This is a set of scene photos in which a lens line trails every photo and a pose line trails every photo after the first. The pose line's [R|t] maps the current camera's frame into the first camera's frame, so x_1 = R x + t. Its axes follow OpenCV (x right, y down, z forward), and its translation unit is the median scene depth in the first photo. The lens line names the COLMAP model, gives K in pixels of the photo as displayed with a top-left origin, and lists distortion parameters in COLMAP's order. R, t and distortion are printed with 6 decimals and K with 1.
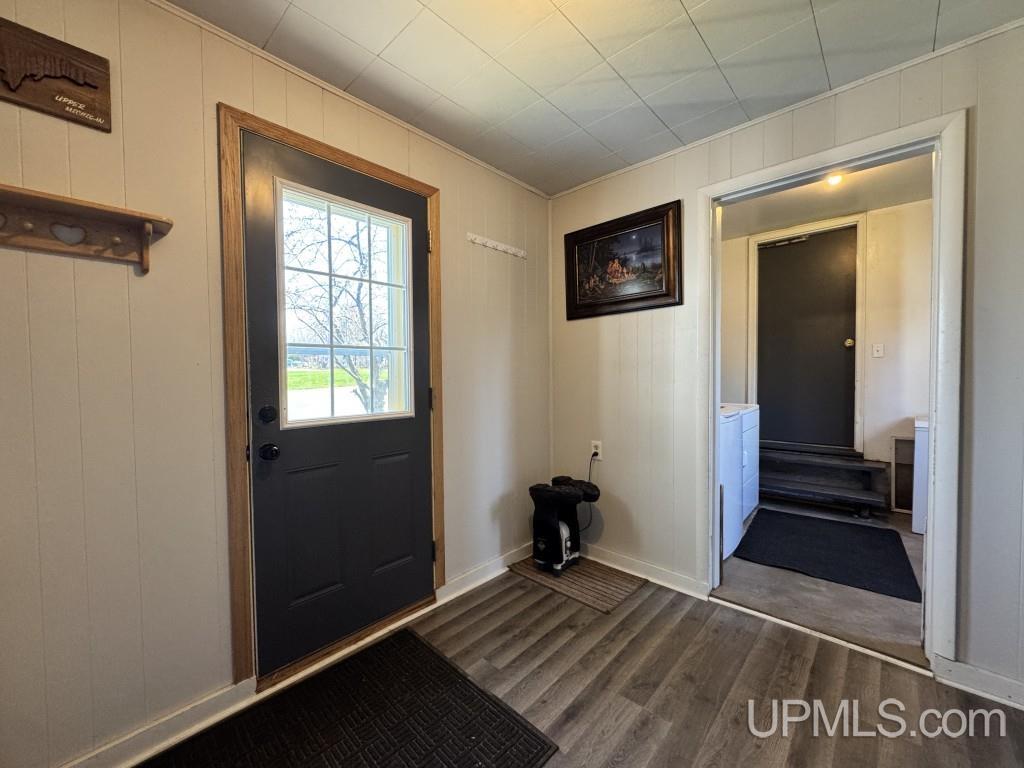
lens RADIAL K [[410.3, 0, 511.2], [0, 410.3, 384.1], [0, 0, 1]] dist [-0.003113, 0.000899]
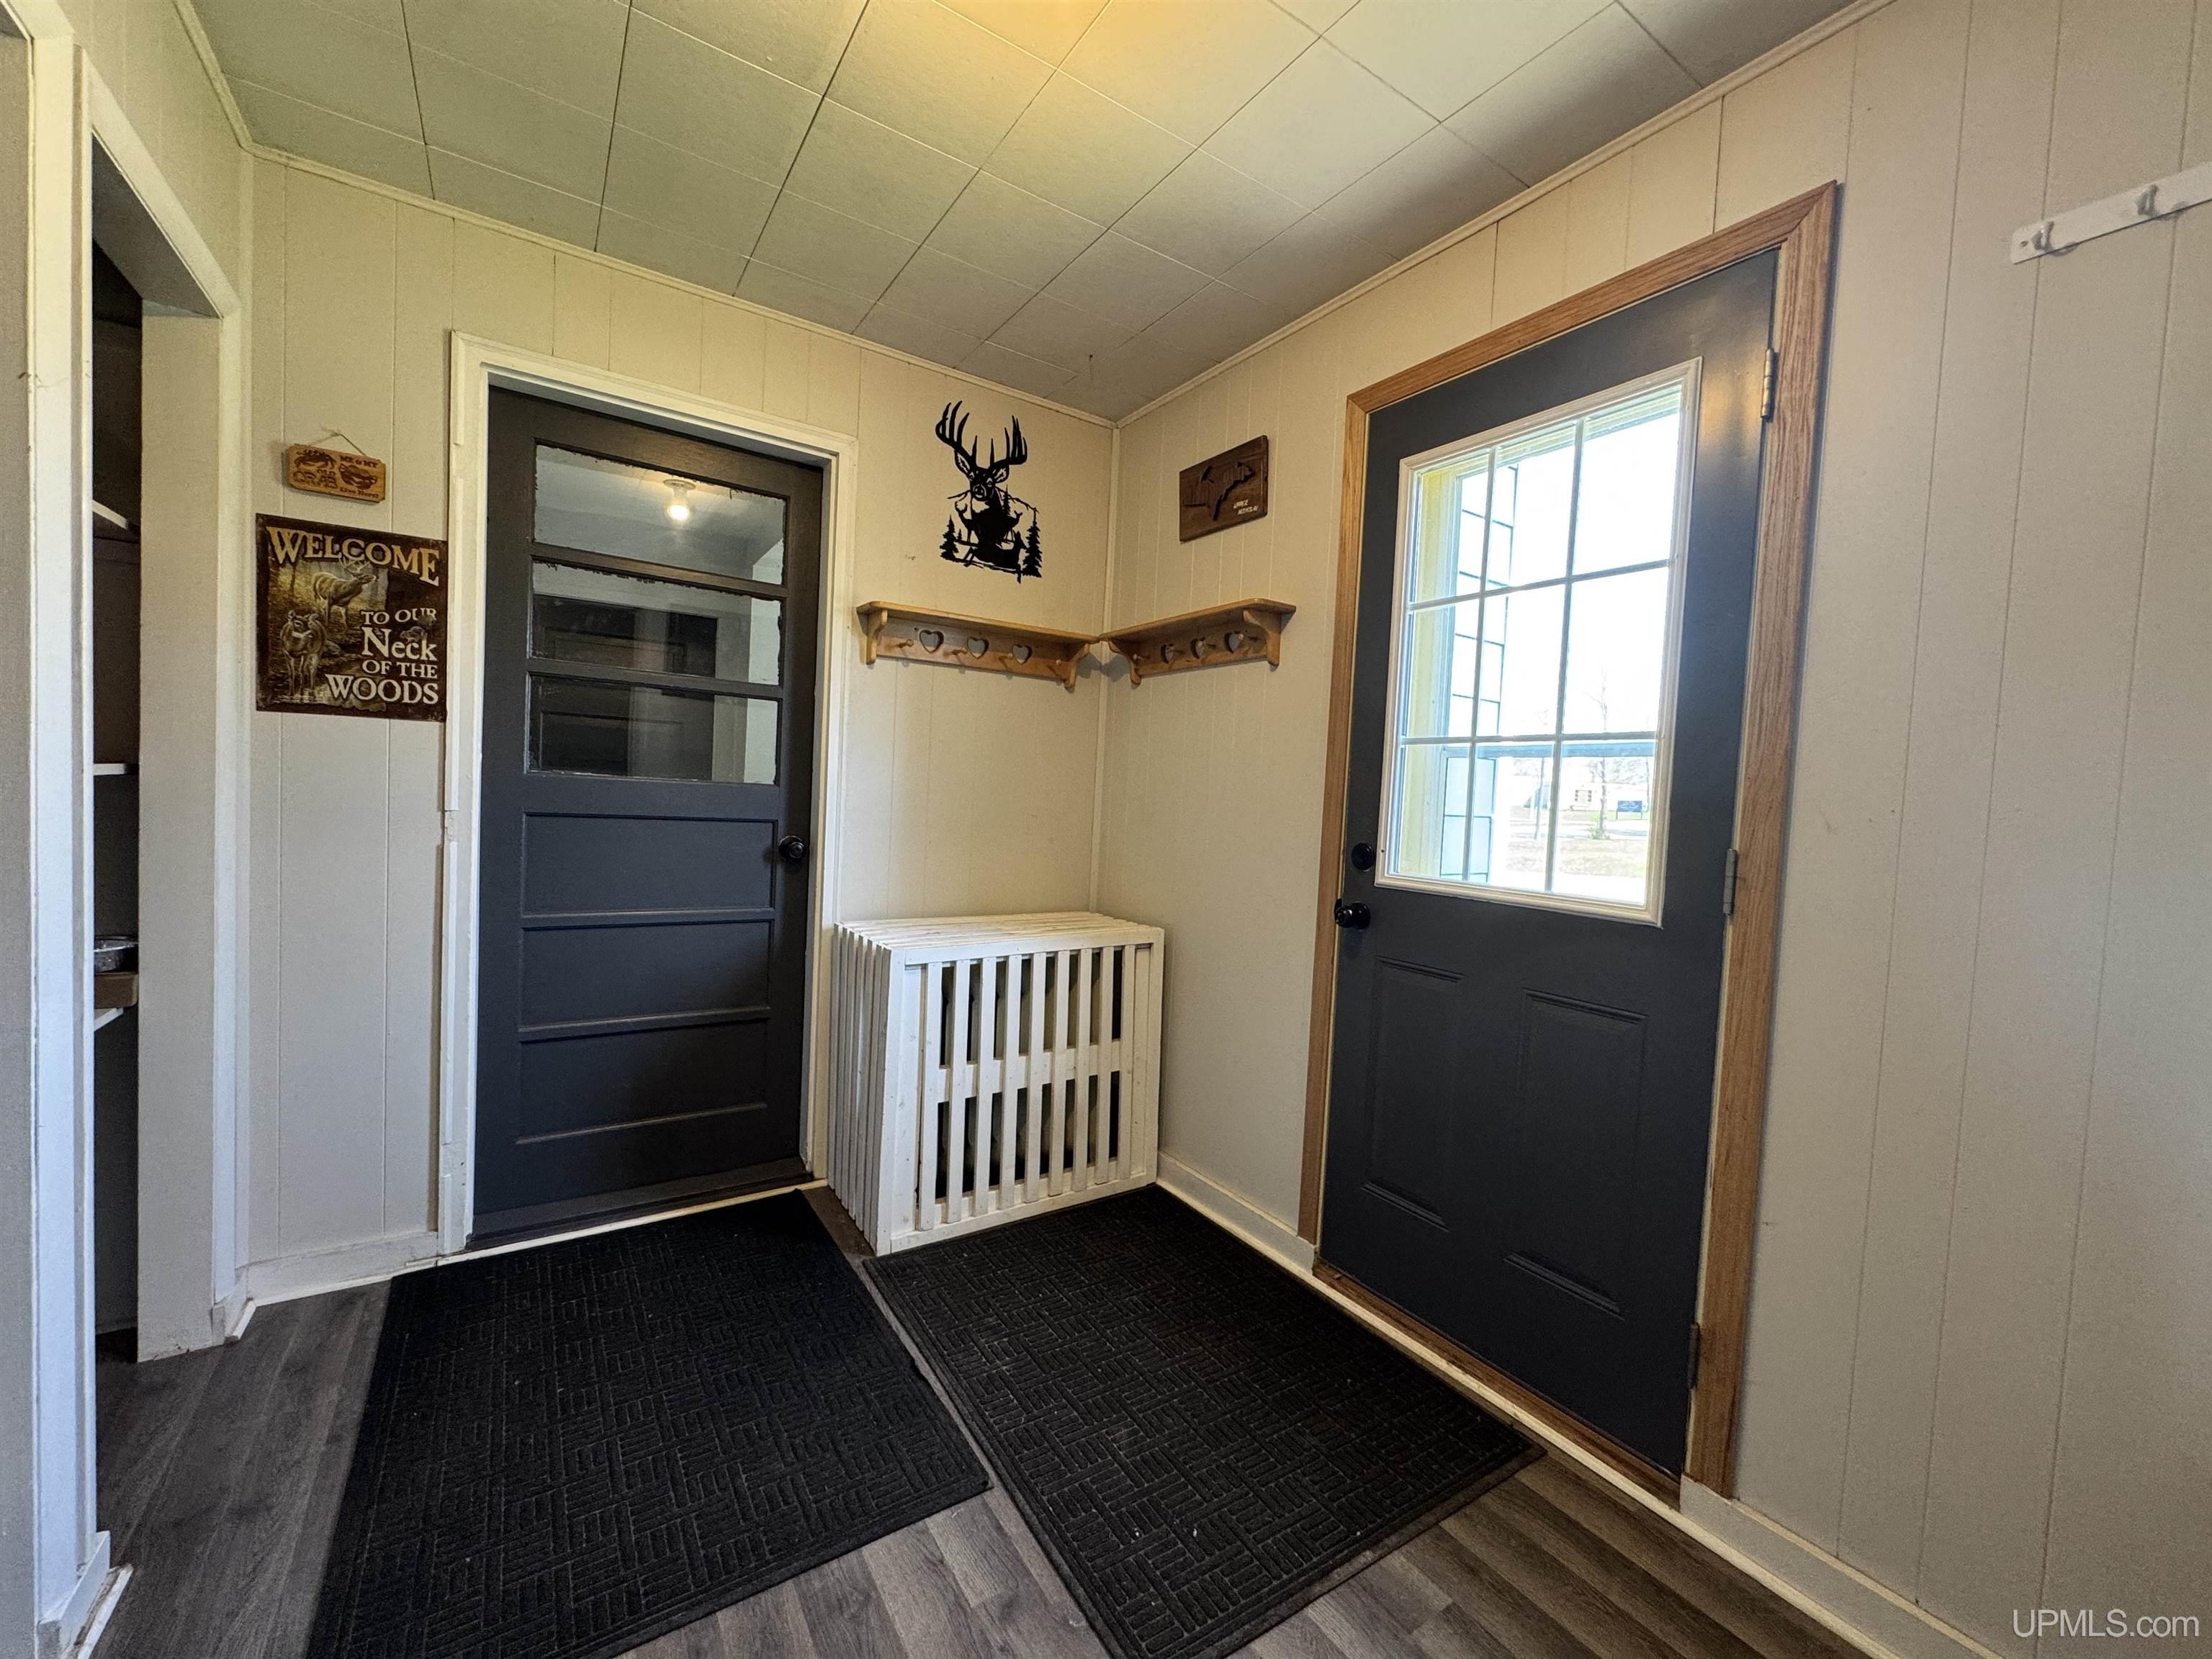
lens RADIAL K [[886.3, 0, 1105.6], [0, 886.3, 828.7], [0, 0, 1]] dist [-0.003113, 0.000899]
pose [[-0.240439, 0.038769, -0.969890, 0.722027], [-0.069667, 0.995936, 0.057081, -0.015009], [0.968161, 0.081294, -0.236761, 0.847778]]
